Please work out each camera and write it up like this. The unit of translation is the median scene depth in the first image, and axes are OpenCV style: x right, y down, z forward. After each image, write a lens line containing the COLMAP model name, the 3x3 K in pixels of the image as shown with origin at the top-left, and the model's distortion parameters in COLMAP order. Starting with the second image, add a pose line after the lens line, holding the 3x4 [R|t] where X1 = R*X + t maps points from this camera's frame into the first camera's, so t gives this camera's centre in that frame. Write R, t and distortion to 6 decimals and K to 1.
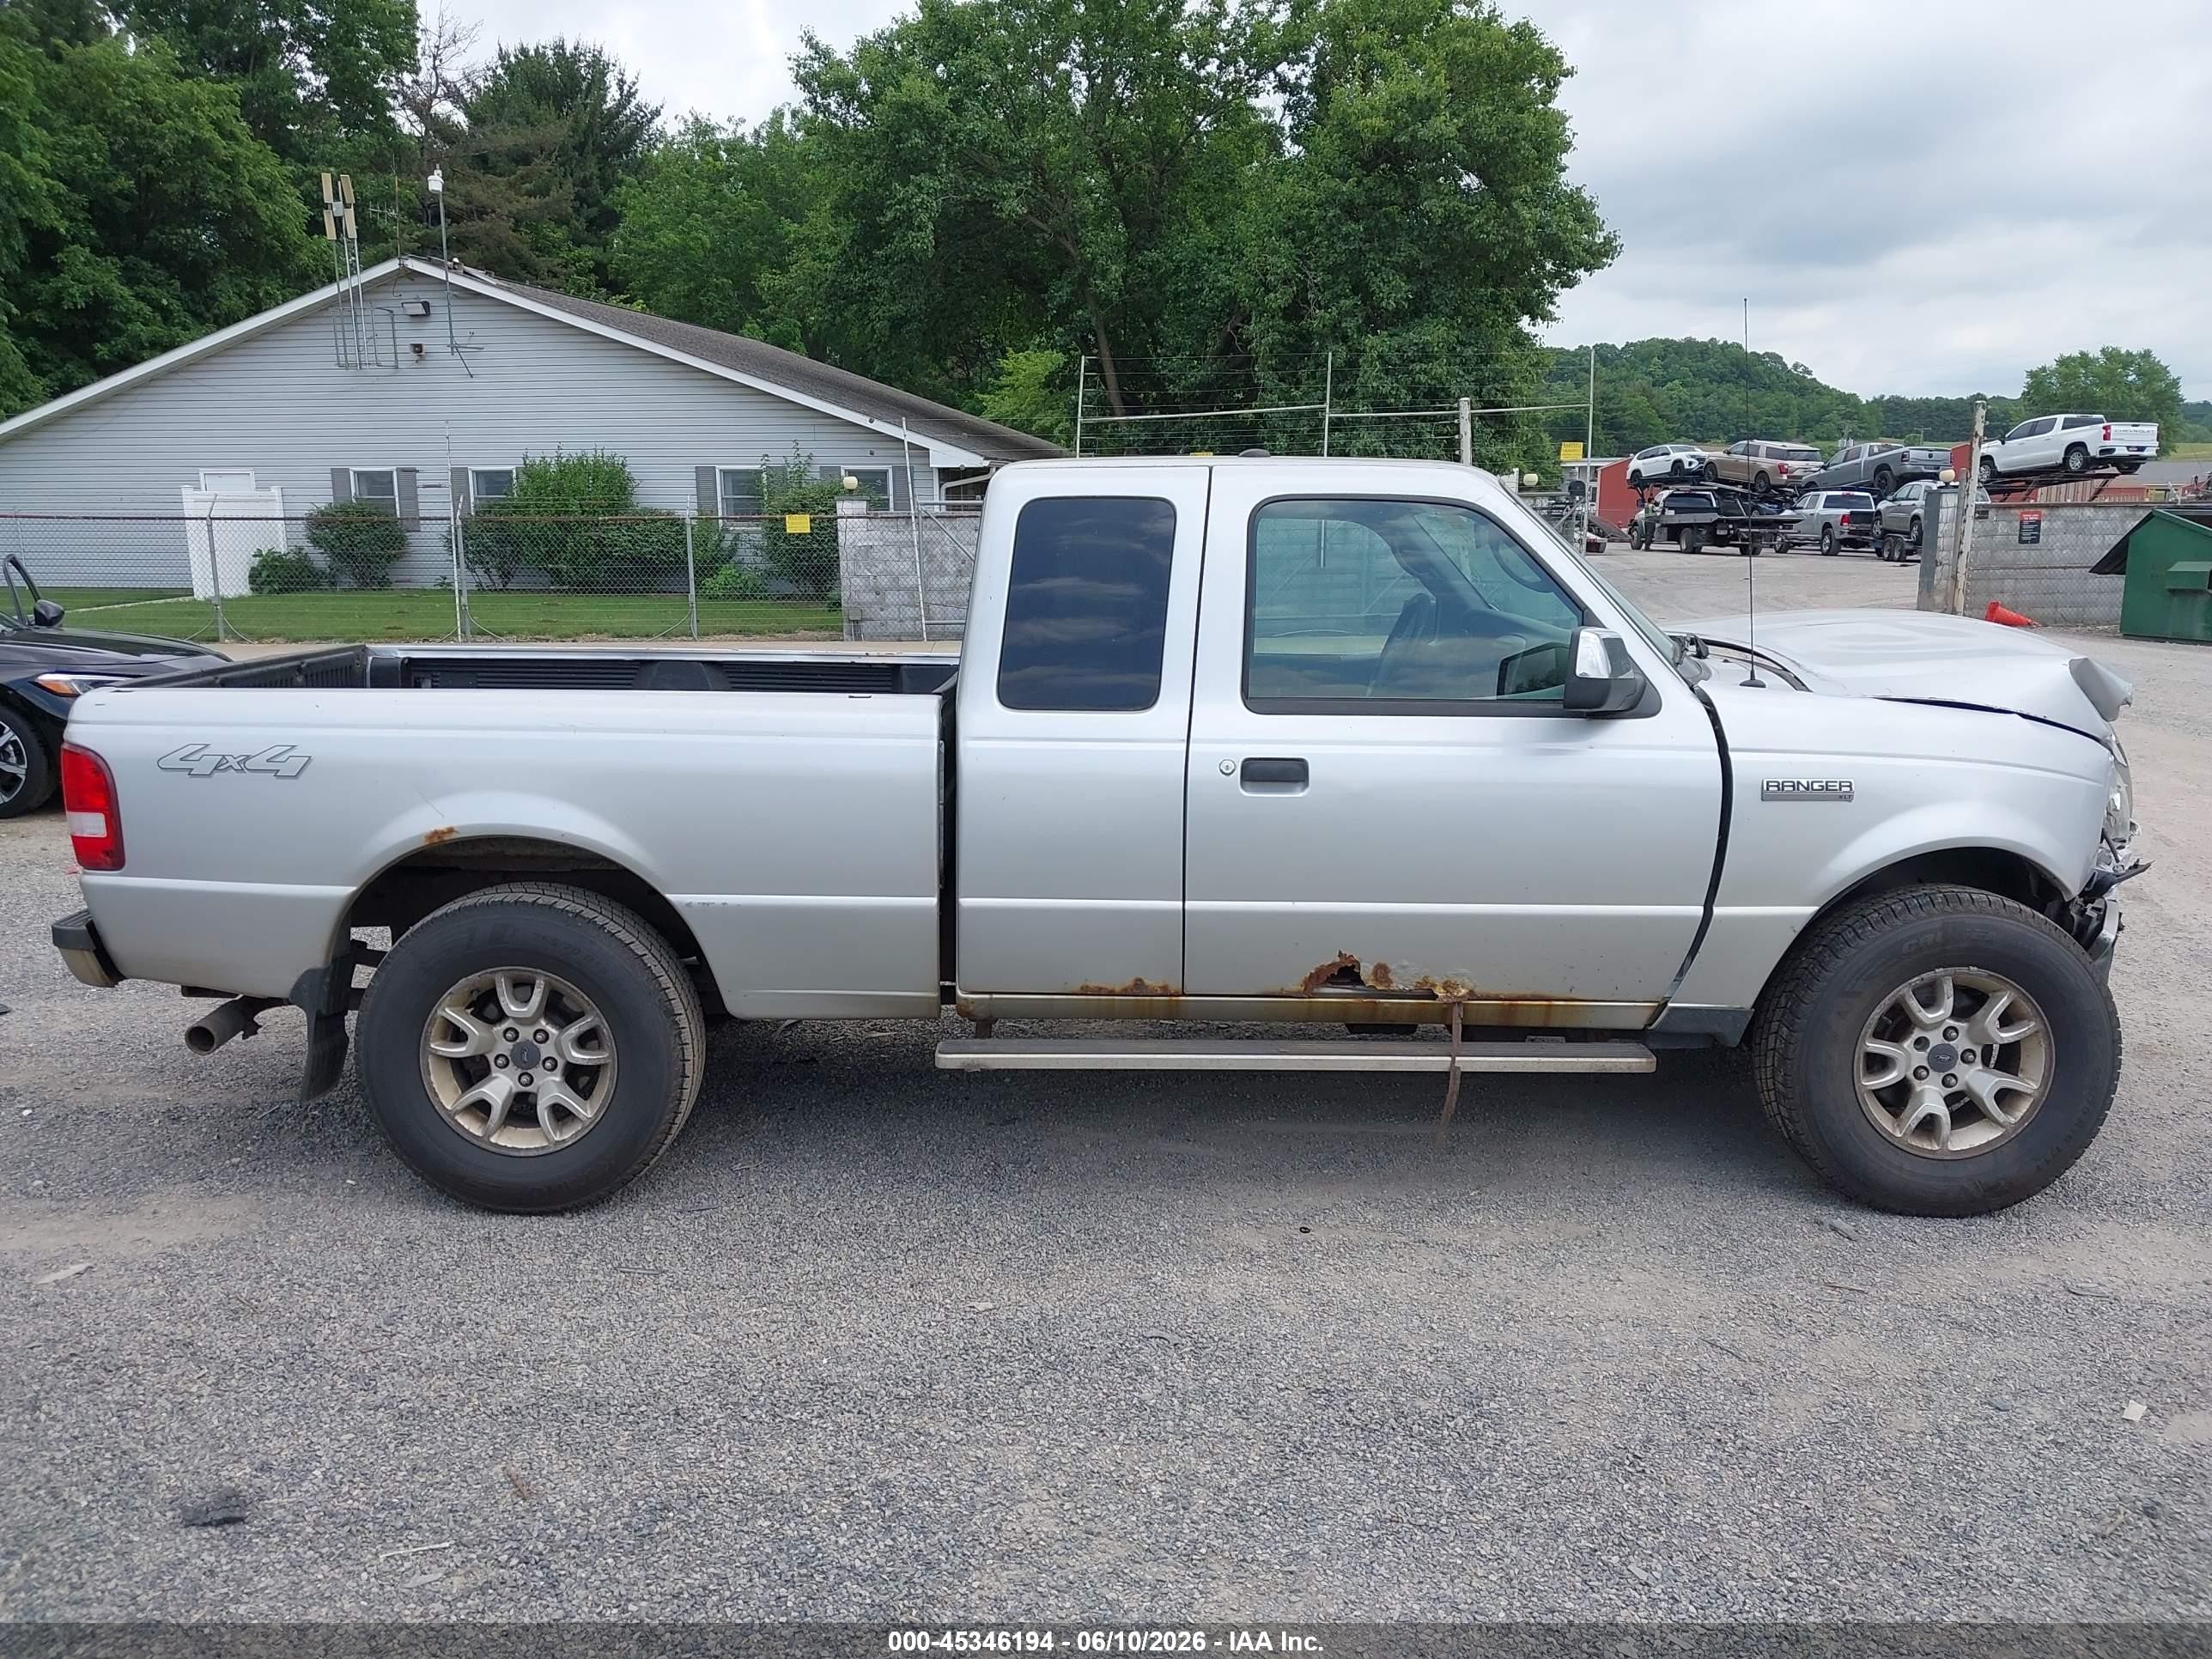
lens RADIAL K [[1743.2, 0, 1033.6], [0, 1743.2, 831.5], [0, 0, 1]] dist [0.023449, -0.066230]
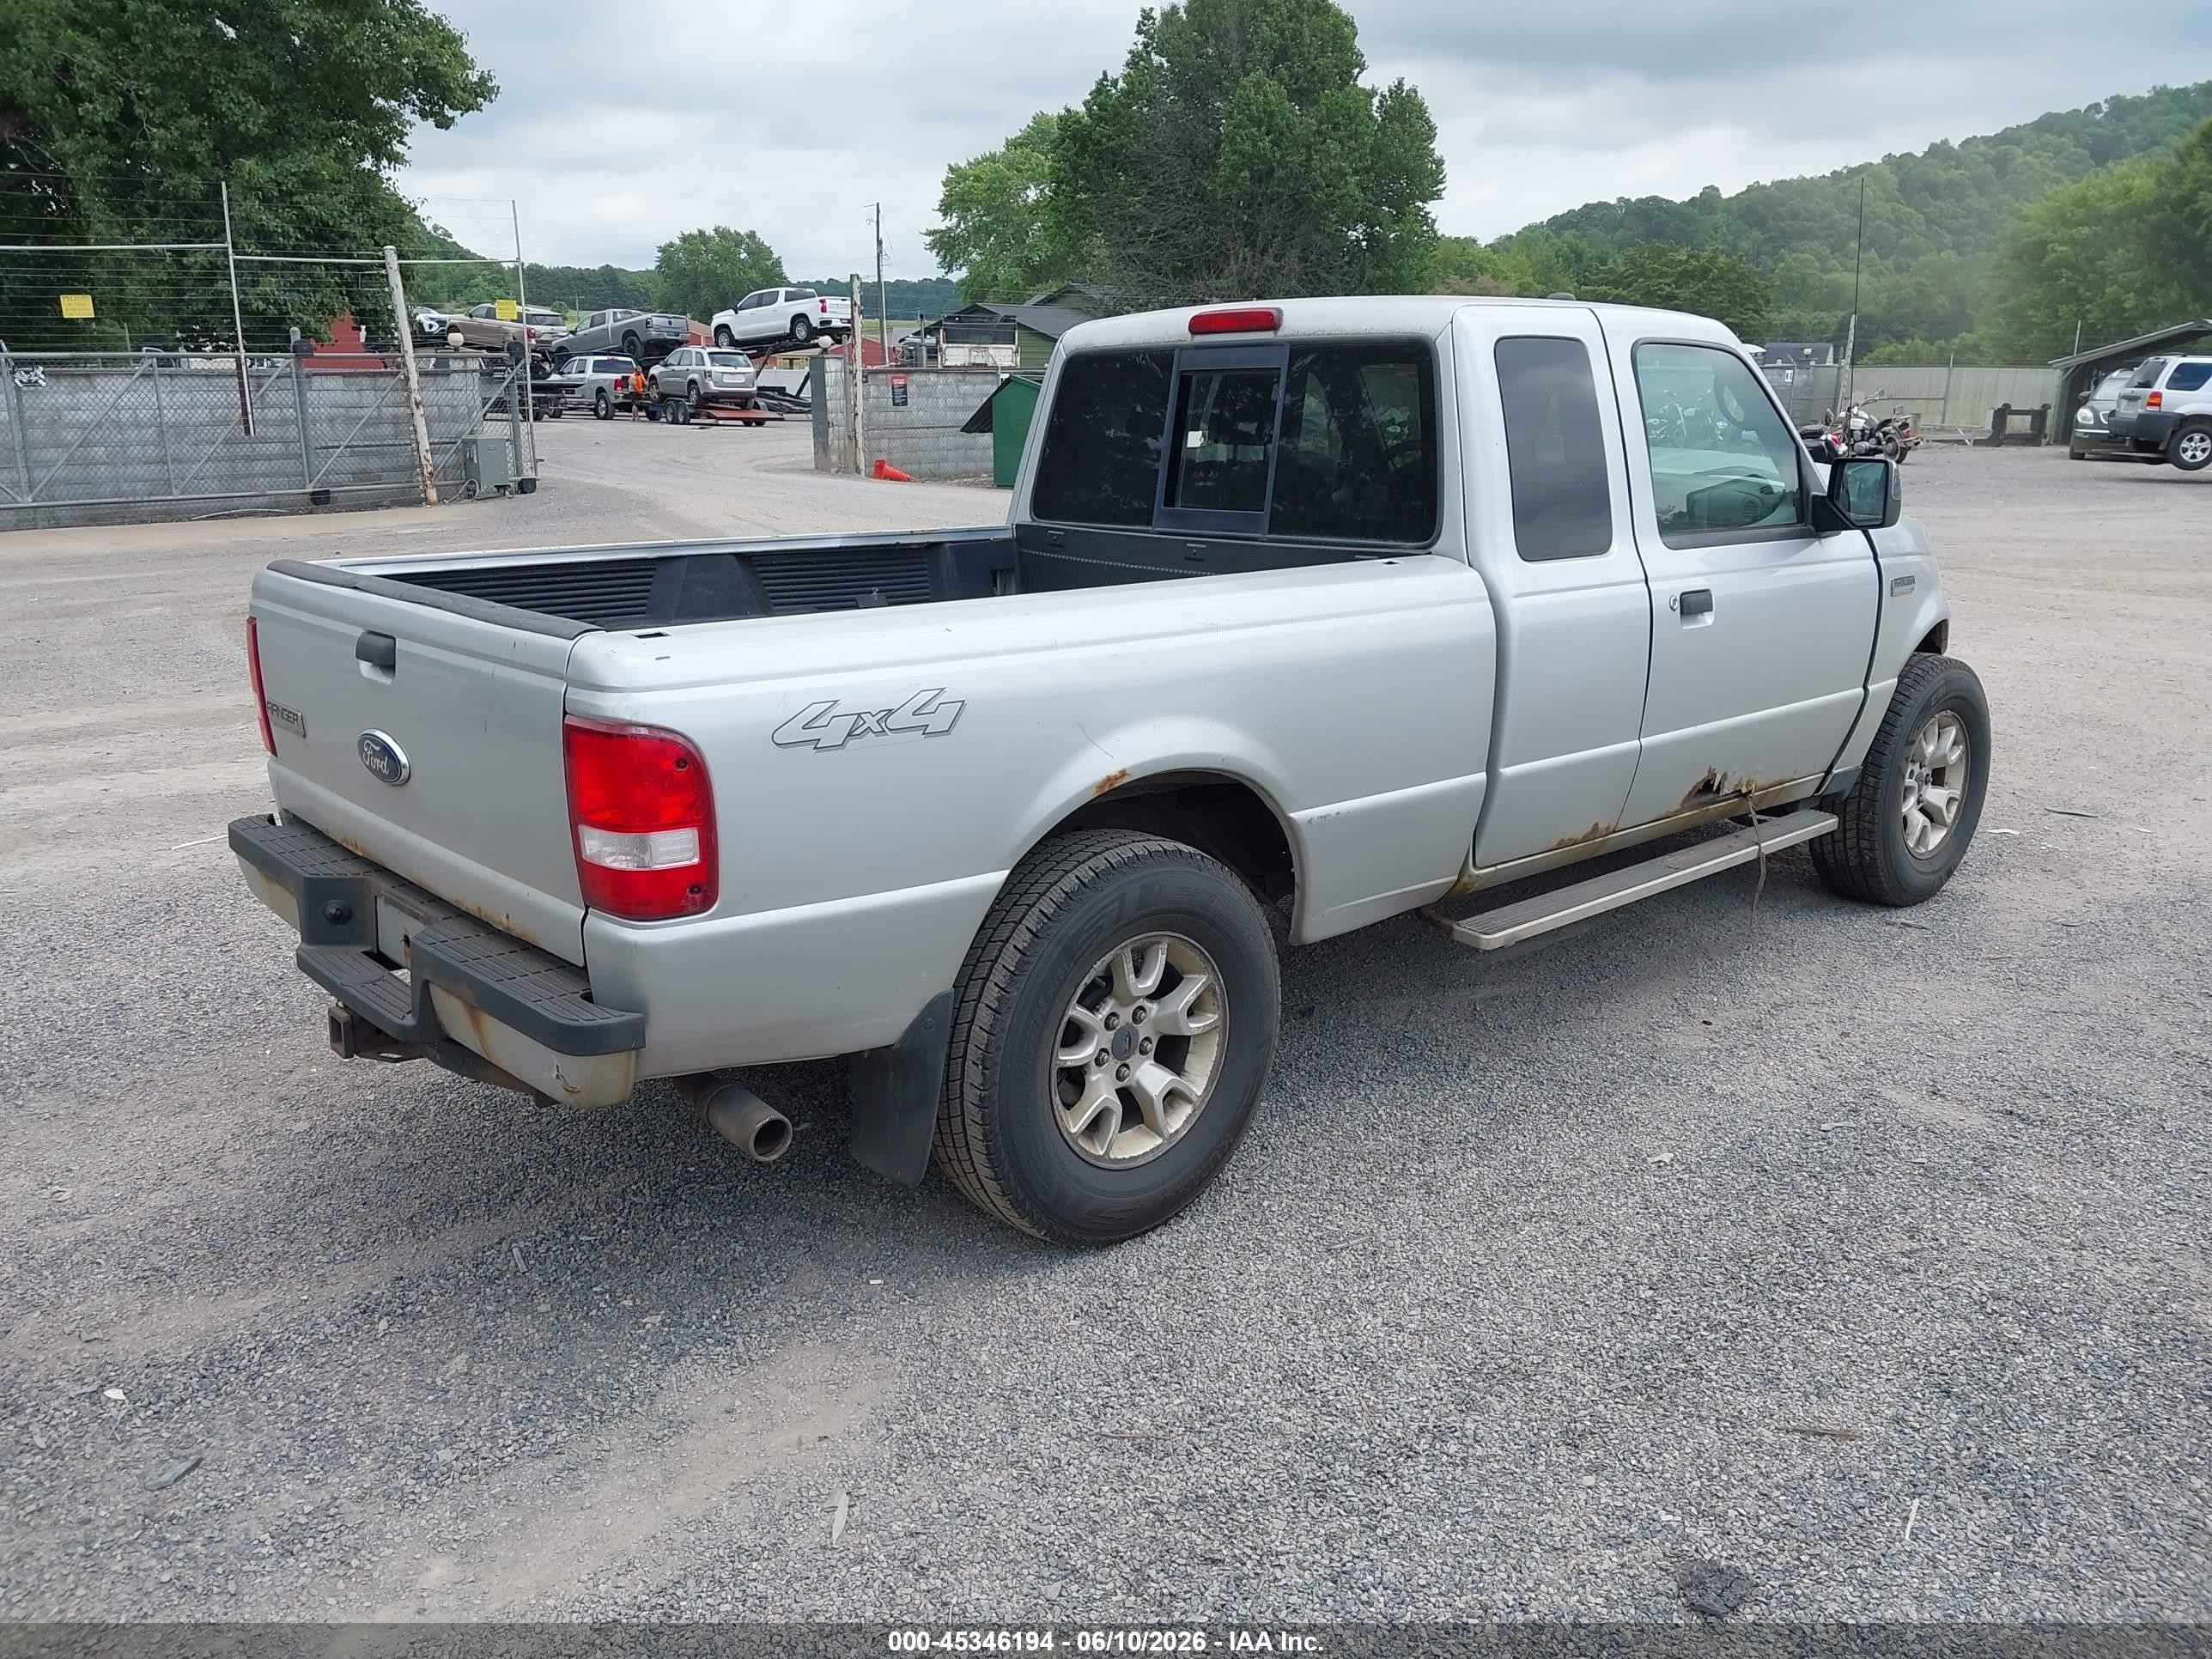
lens RADIAL K [[1753.1, 0, 1107.2], [0, 1753.1, 809.5], [0, 0, 1]] dist [0.067418, -0.089081]
pose [[0.740695, -0.155846, 0.653516, -0.126778], [0.116821, 0.987781, 0.103154, -0.009876], [-0.661607, -0.000061, 0.749850, 0.062028]]
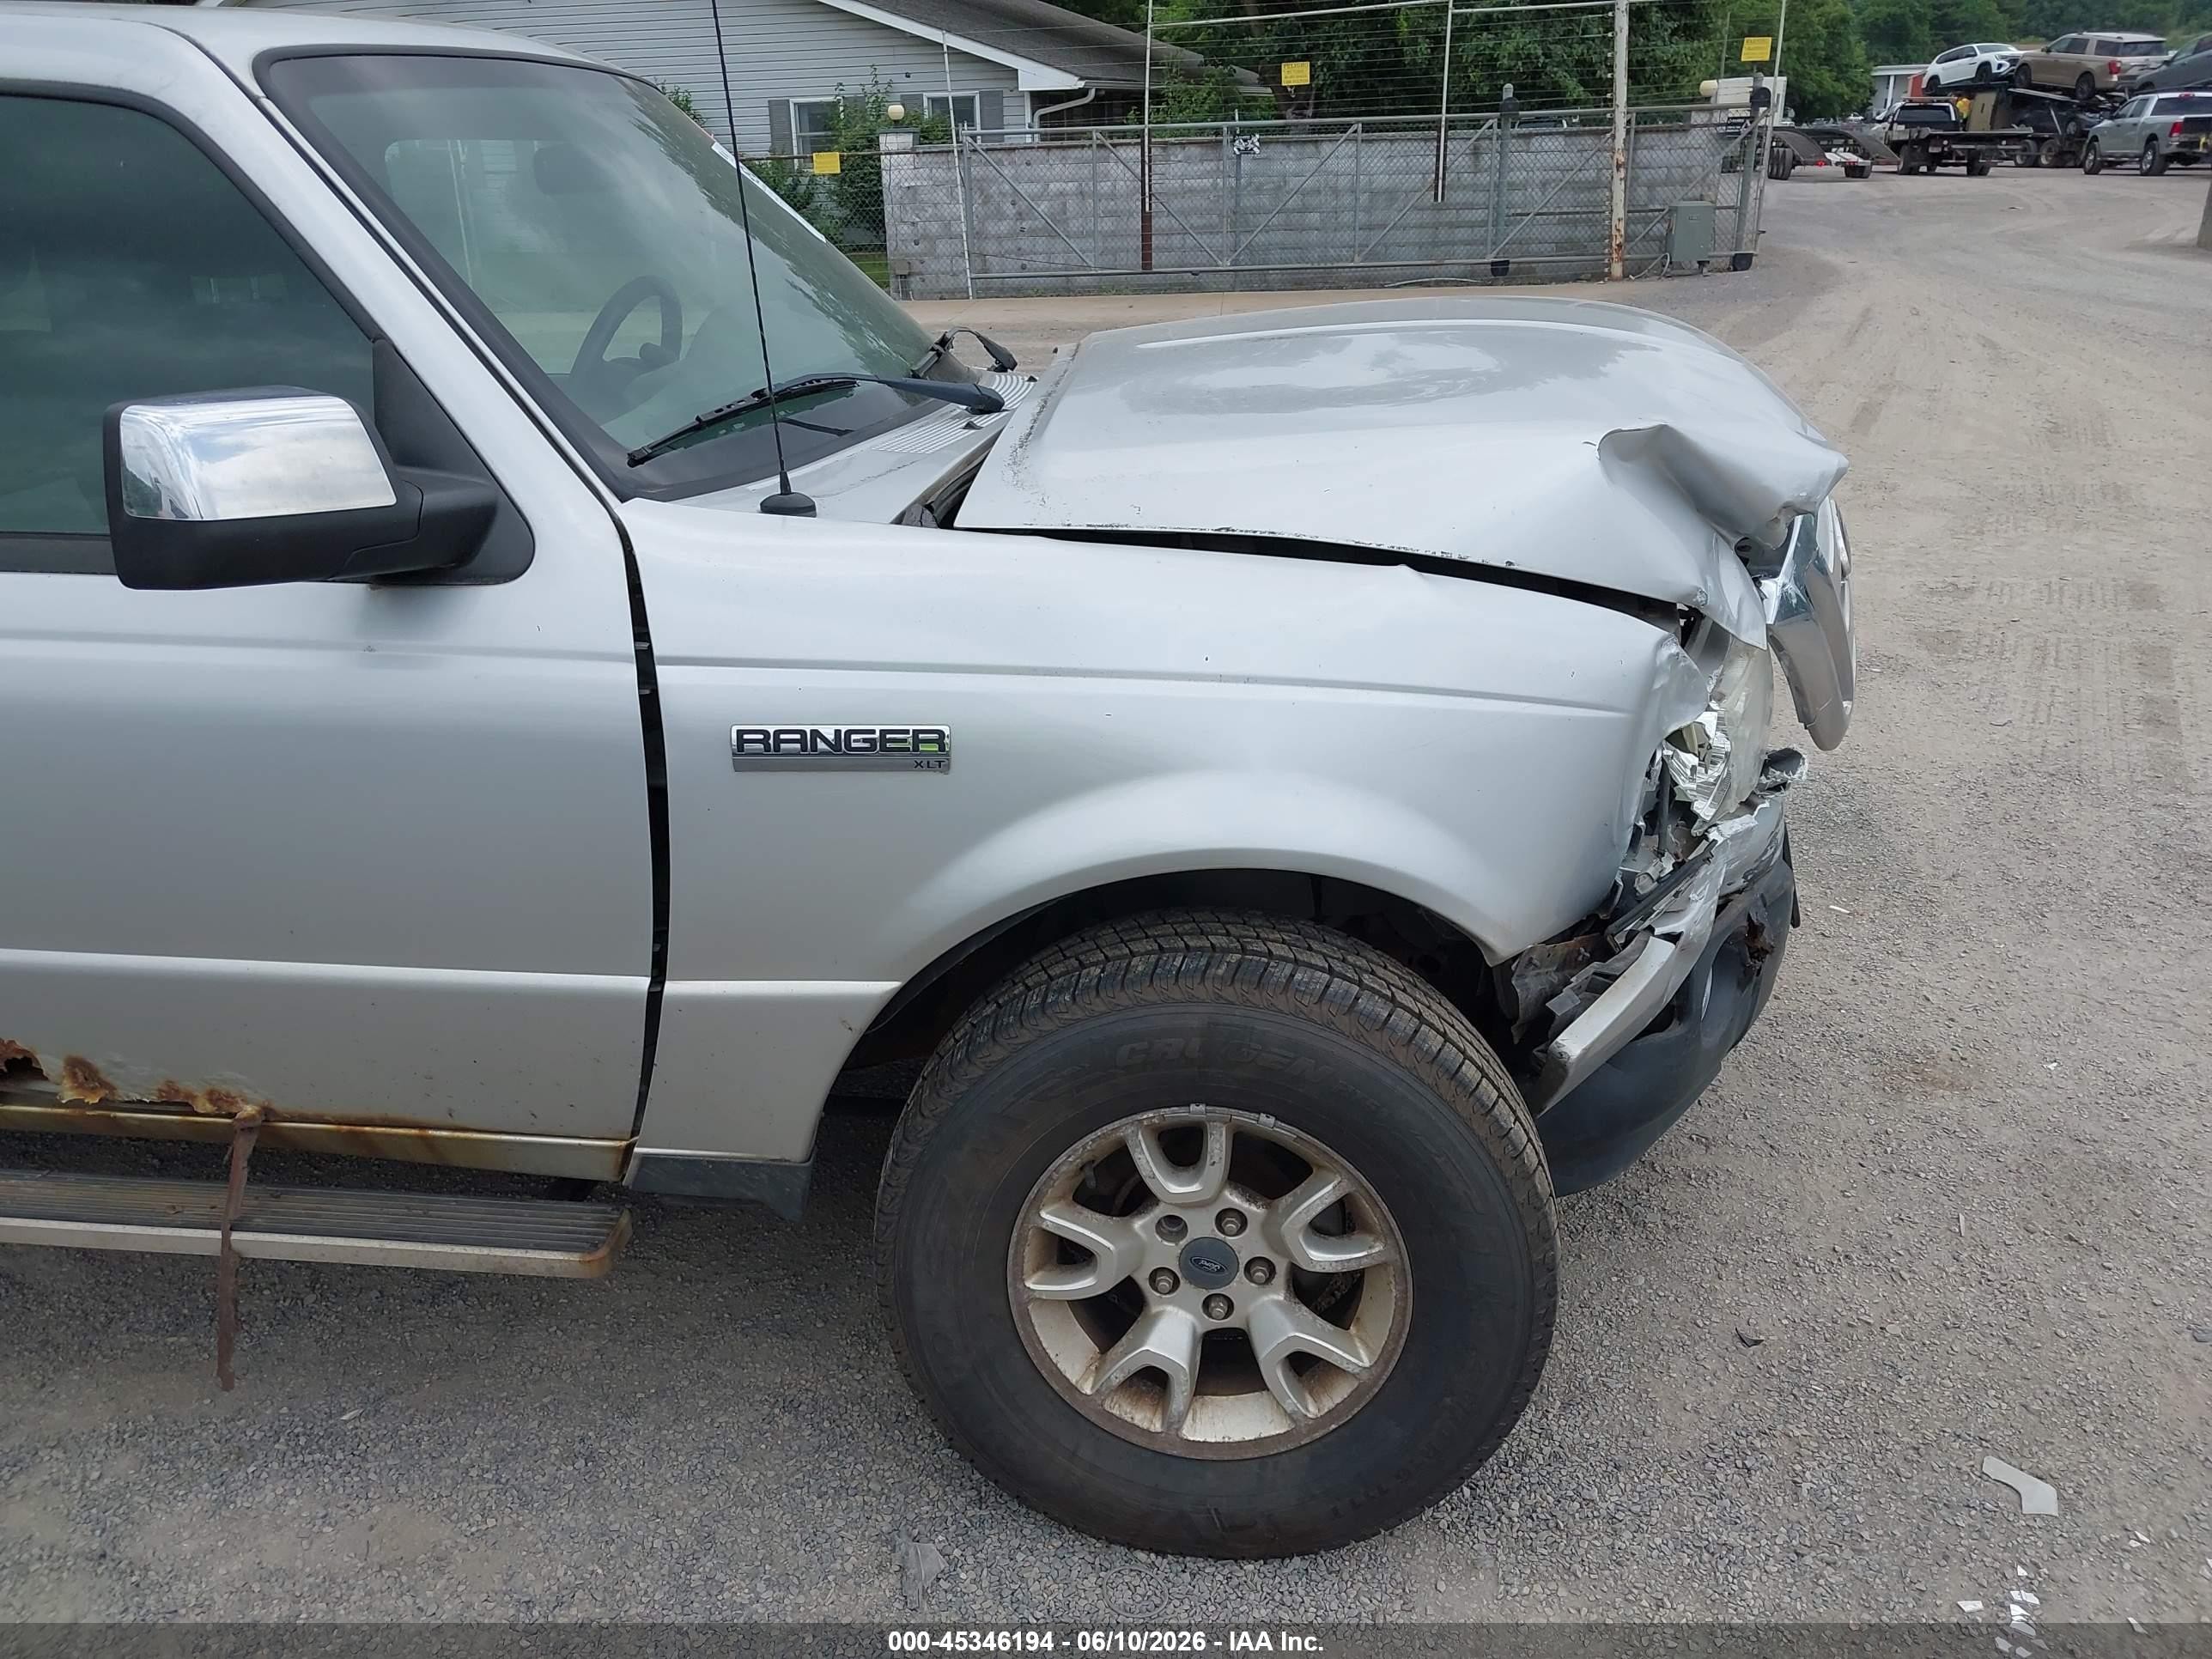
lens RADIAL K [[1764.0, 0, 1019.7], [0, 1764.0, 902.7], [0, 0, 1]] dist [-0.112429, 0.107690]
pose [[0.990487, 0.028566, -0.134612, 0.082960], [0.003088, 0.973355, 0.229281, -0.013190], [0.137575, -0.227516, 0.964007, 0.083745]]
